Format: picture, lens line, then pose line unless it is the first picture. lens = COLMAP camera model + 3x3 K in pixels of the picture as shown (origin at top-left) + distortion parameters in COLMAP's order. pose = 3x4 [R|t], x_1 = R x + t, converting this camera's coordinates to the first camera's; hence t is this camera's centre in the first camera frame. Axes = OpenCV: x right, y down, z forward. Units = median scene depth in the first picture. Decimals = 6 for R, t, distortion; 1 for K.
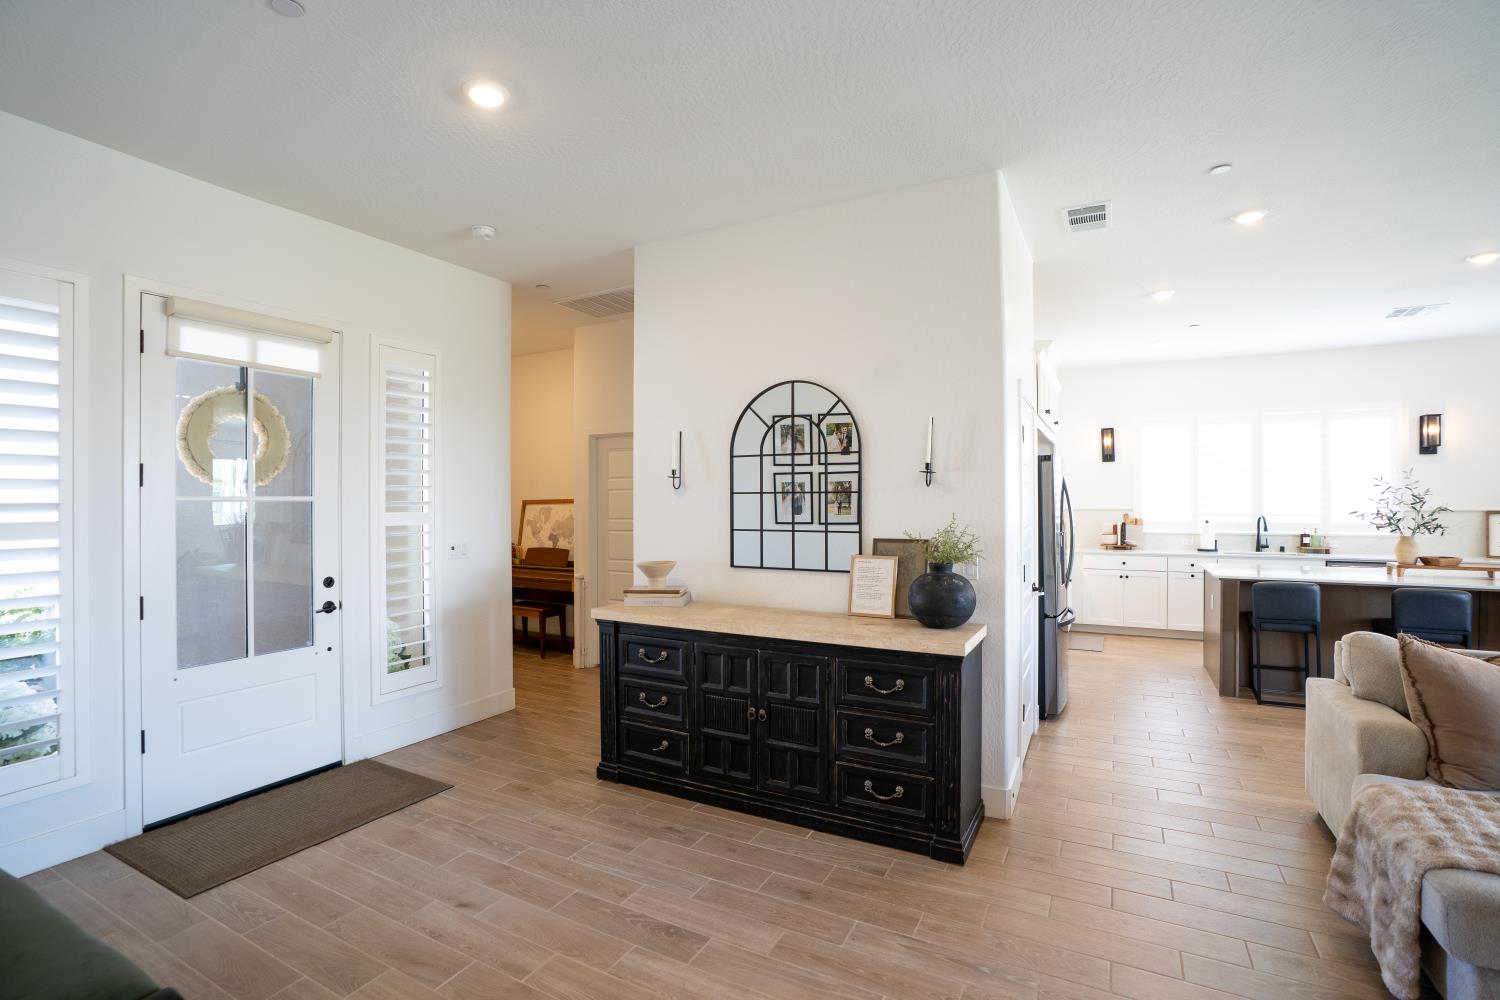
lens RADIAL K [[693.5, 0, 750.5], [0, 693.5, 498.7], [0, 0, 1]] dist [-0.073564, 0.028884]
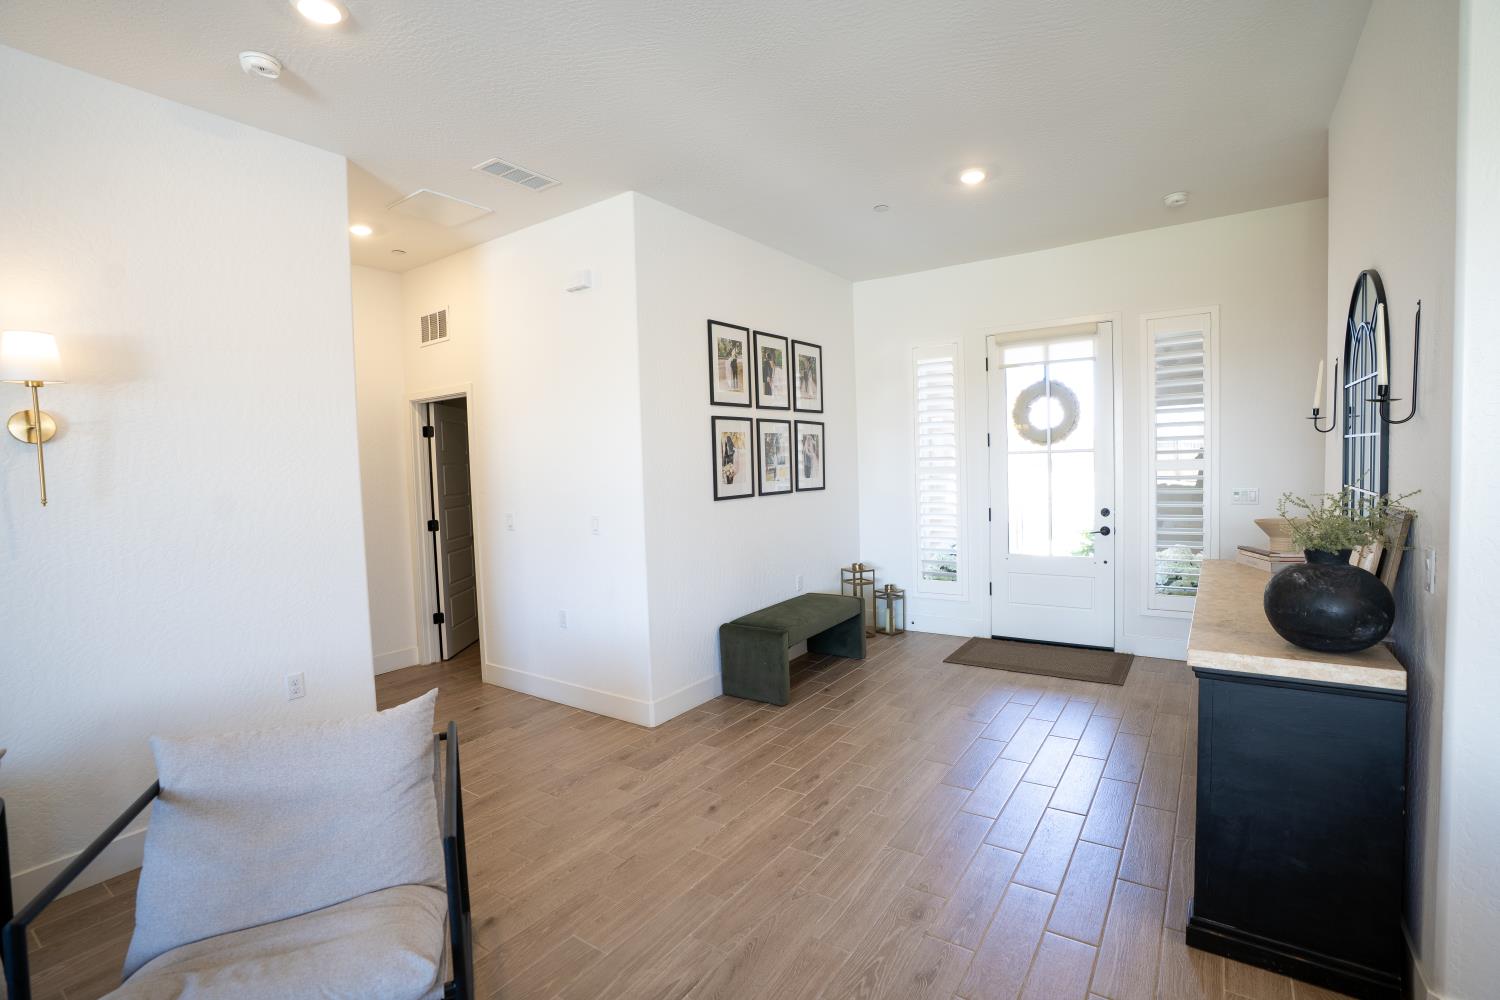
lens RADIAL K [[687.2, 0, 749.8], [0, 687.2, 497.7], [0, 0, 1]] dist [-0.087283, 0.038579]
pose [[-0.116712, 0.058739, -0.991427, 0.601775], [0.035273, 0.997865, 0.054968, -0.002626], [0.992539, -0.028555, -0.118535, 0.356432]]
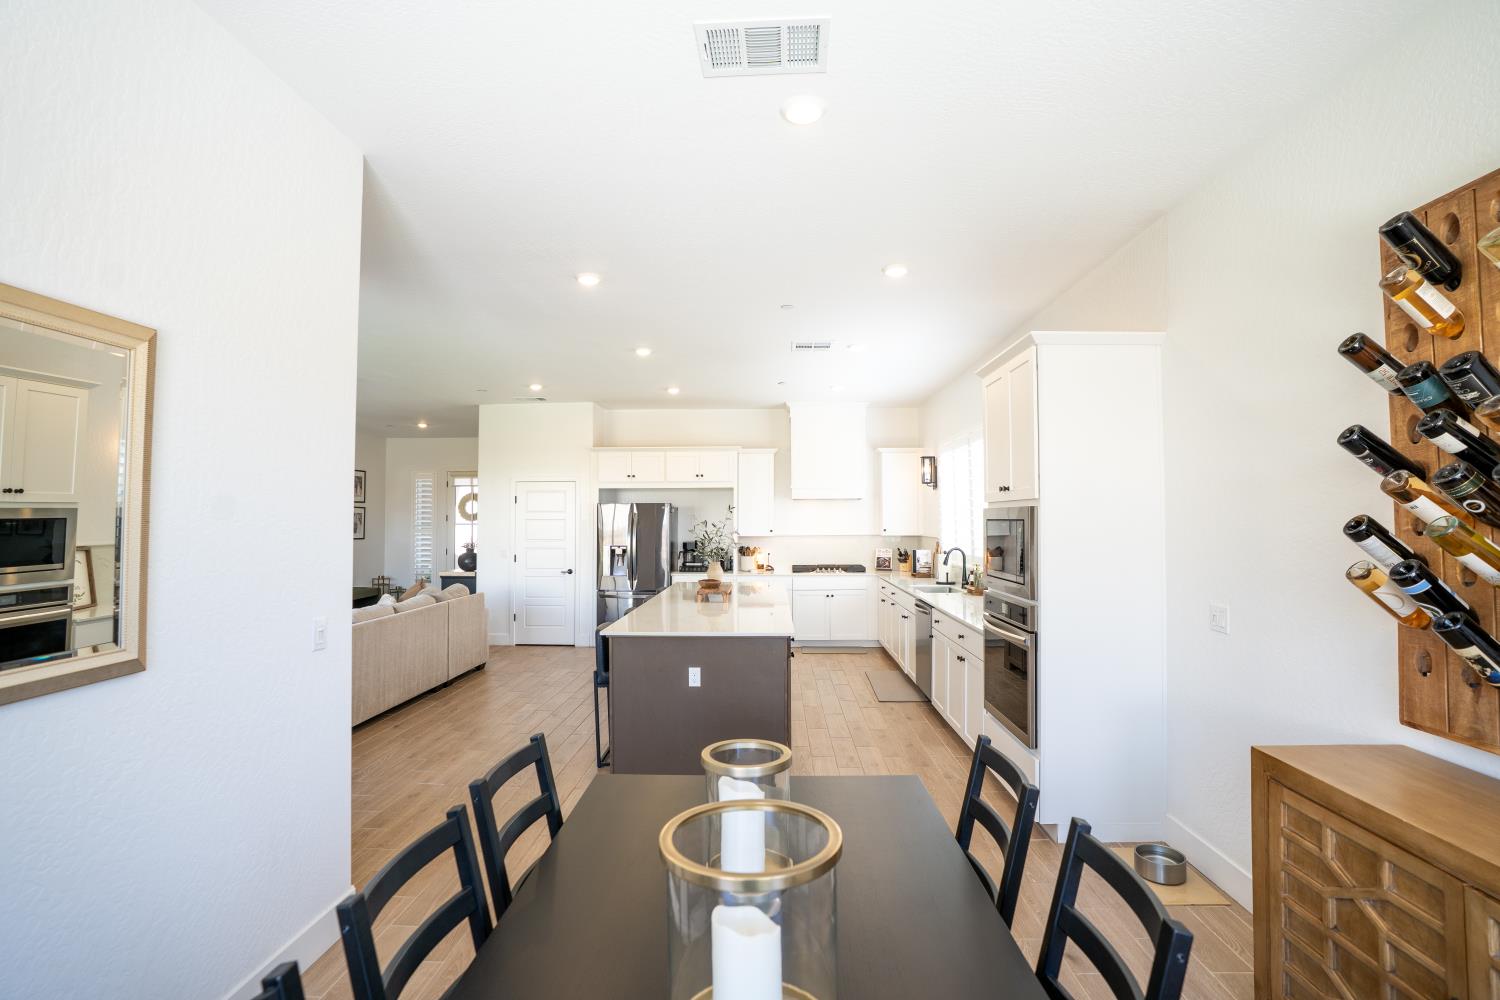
lens RADIAL K [[687.2, 0, 749.8], [0, 687.2, 497.7], [0, 0, 1]] dist [-0.087283, 0.038579]
pose [[0.441634, -0.026885, -0.896792, 2.165269], [0.002443, 0.999583, -0.028764, -0.023226], [0.897192, 0.010512, 0.441516, 0.520056]]
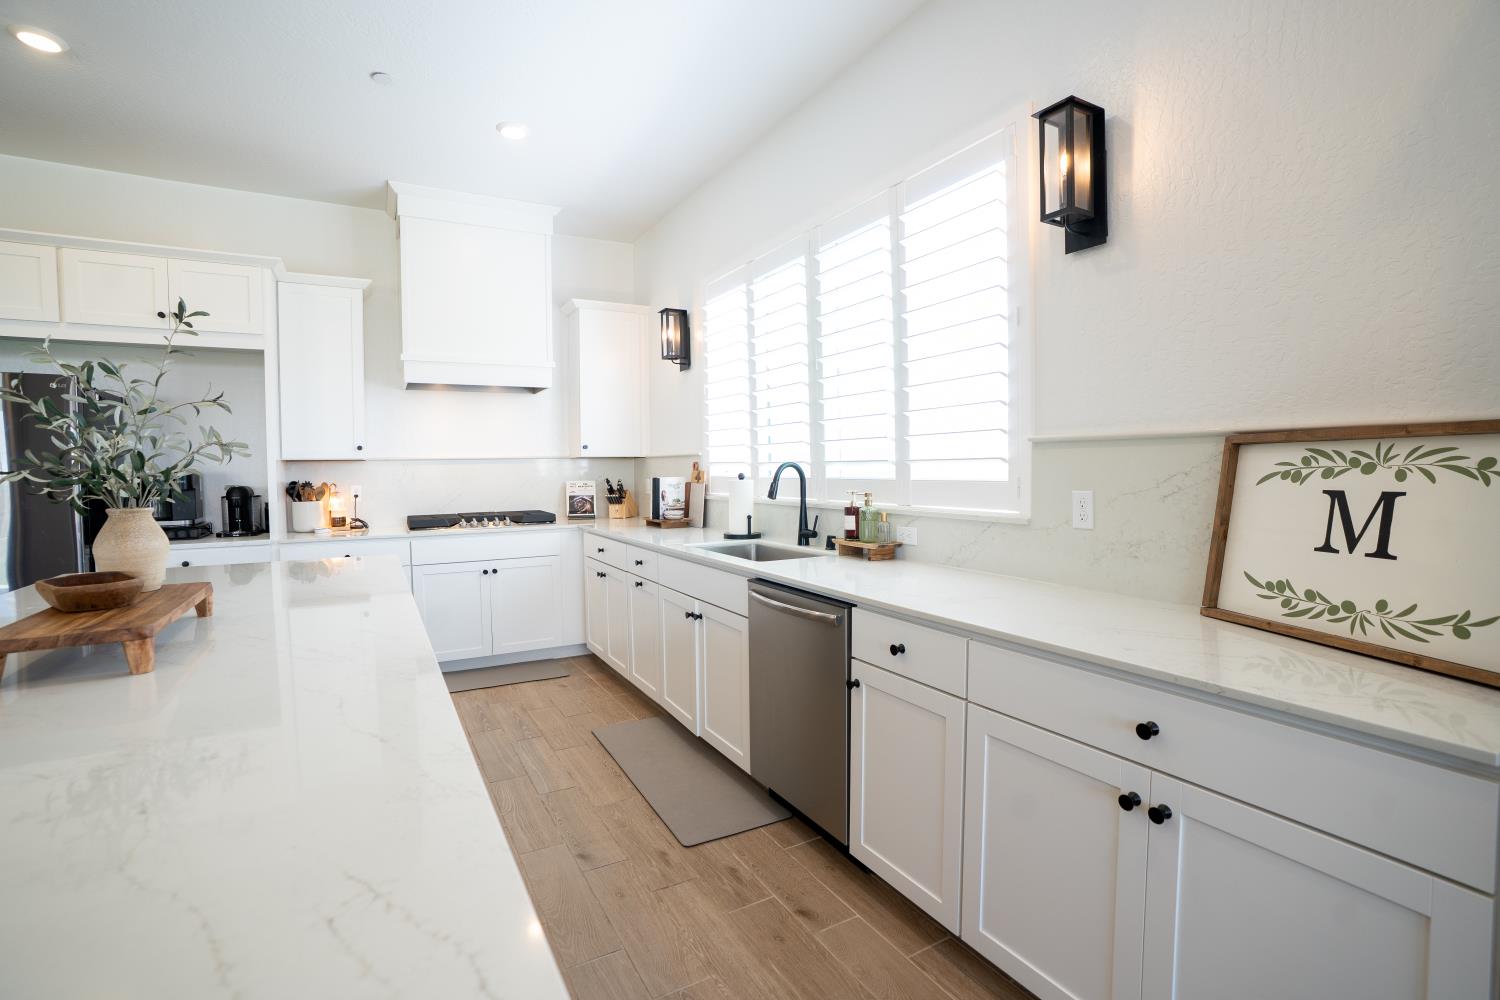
lens RADIAL K [[696.1, 0, 745.9], [0, 696.1, 496.0], [0, 0, 1]] dist [-0.074612, 0.030690]
pose [[0.841295, 0.016739, -0.540317, 1.456712], [0.009911, 0.998875, 0.046376, 0.038512], [0.540485, -0.044371, 0.840183, 0.900597]]
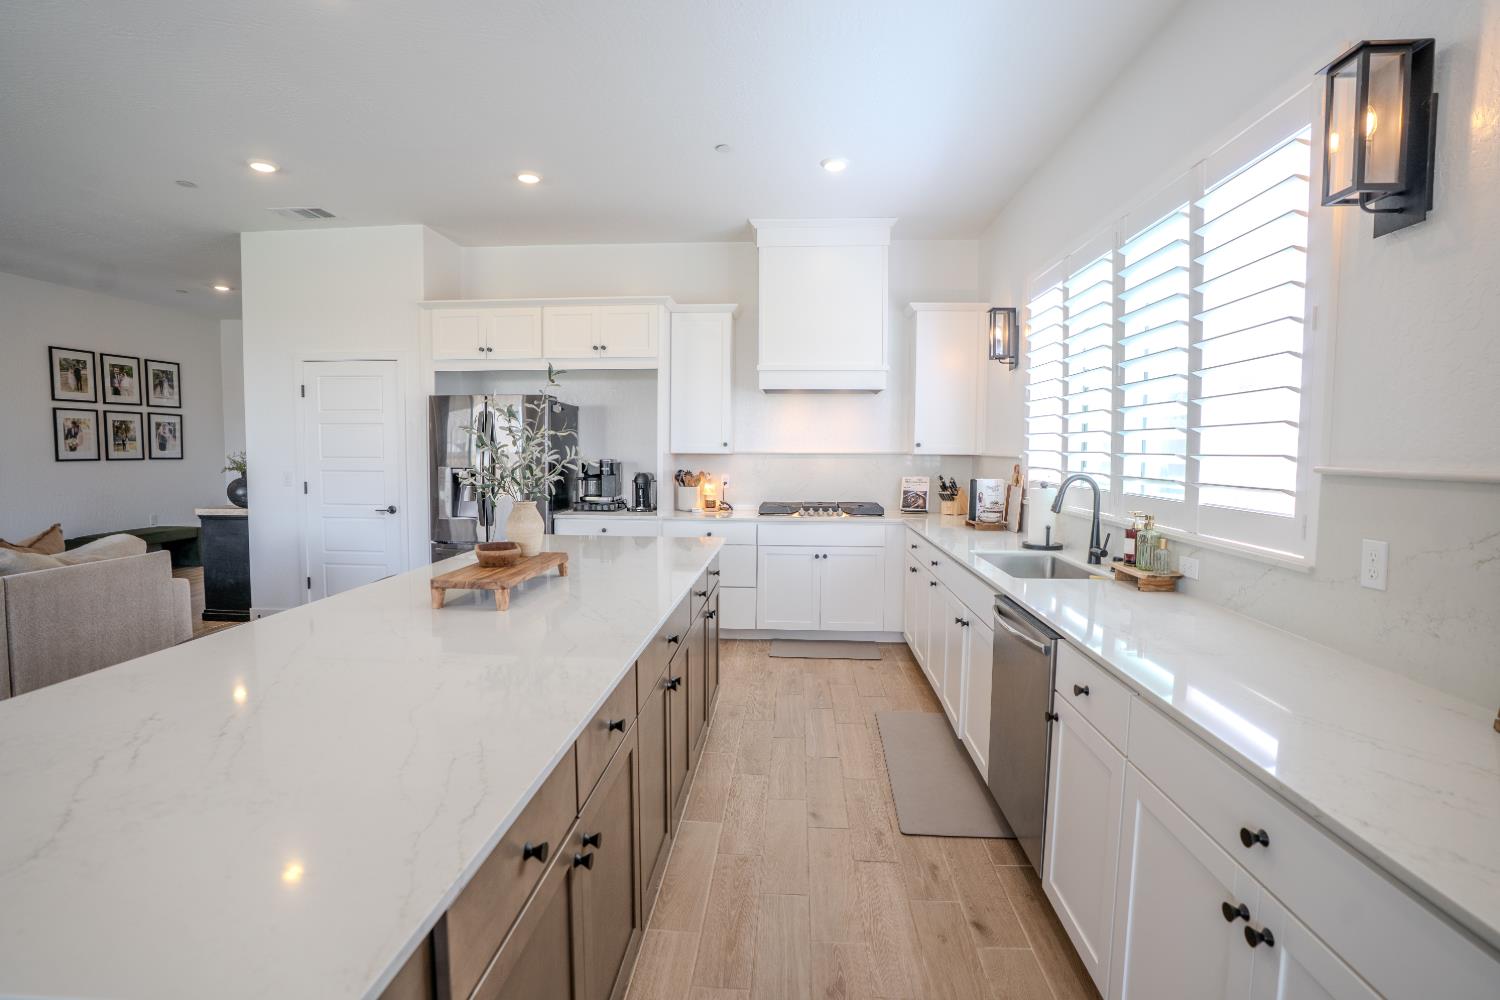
lens RADIAL K [[696.1, 0, 745.9], [0, 696.1, 496.0], [0, 0, 1]] dist [-0.074612, 0.030690]
pose [[0.407411, 0.068783, -0.910651, 1.572727], [-0.005265, 0.997320, 0.072974, 0.013017], [0.913230, -0.024935, 0.406682, 0.956674]]
